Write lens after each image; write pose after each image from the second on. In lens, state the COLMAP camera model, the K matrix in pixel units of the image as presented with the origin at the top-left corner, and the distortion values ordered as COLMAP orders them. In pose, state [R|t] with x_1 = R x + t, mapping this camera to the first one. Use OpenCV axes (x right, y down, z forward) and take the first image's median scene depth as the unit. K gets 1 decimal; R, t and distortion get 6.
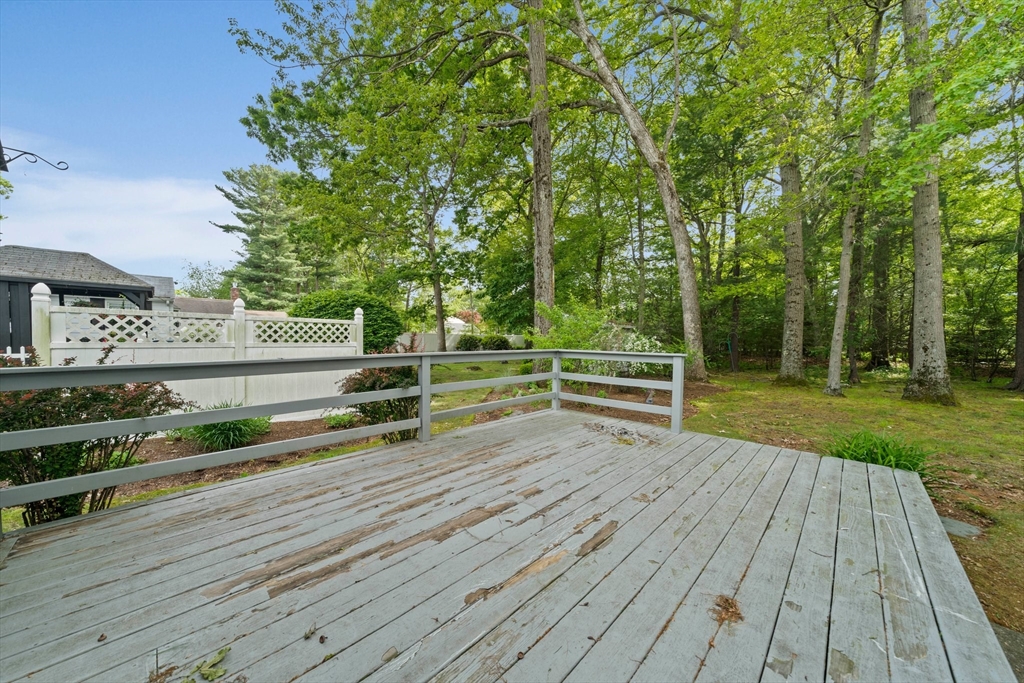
lens RADIAL K [[356.1, 0, 517.6], [0, 356.1, 331.9], [0, 0, 1]] dist [-0.001211, 0.000076]
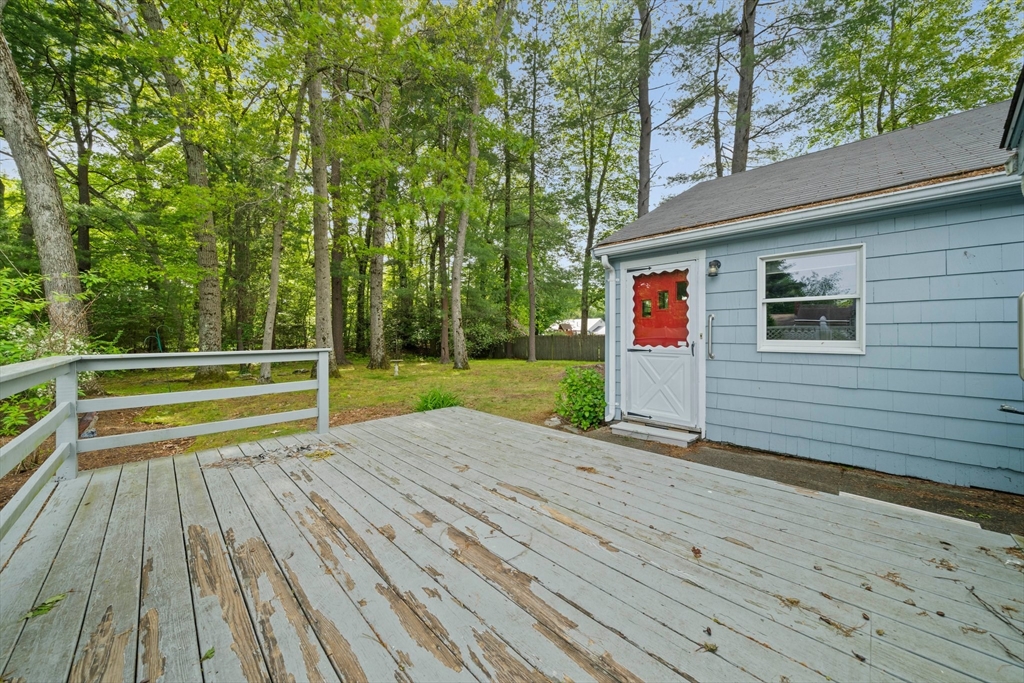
lens RADIAL K [[356.1, 0, 517.6], [0, 356.1, 331.9], [0, 0, 1]] dist [-0.001211, 0.000076]
pose [[0.017555, -0.004358, 0.999836, -0.670959], [-0.012907, 0.999906, 0.004585, 0.007813], [-0.999763, -0.012985, 0.017497, 0.660519]]
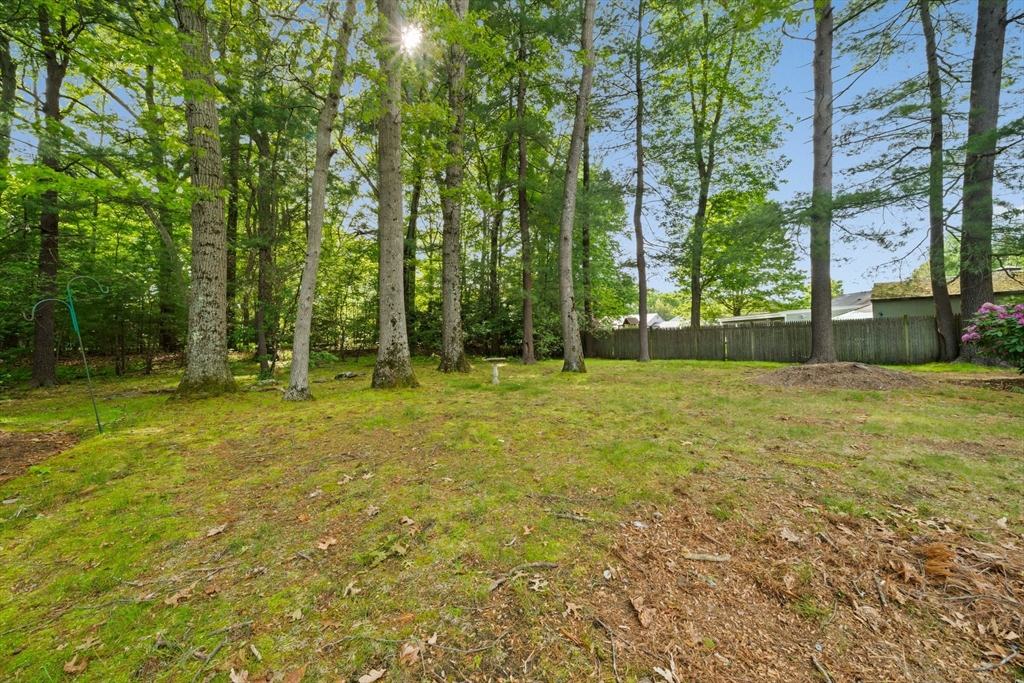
lens RADIAL K [[346.9, 0, 513.1], [0, 346.9, 334.1], [0, 0, 1]] dist [-0.026250, 0.000023]
pose [[0.054847, -0.000894, 0.998494, 1.108912], [-0.004964, 0.999987, 0.001168, 0.216584], [-0.998482, -0.005021, 0.054842, 2.030209]]
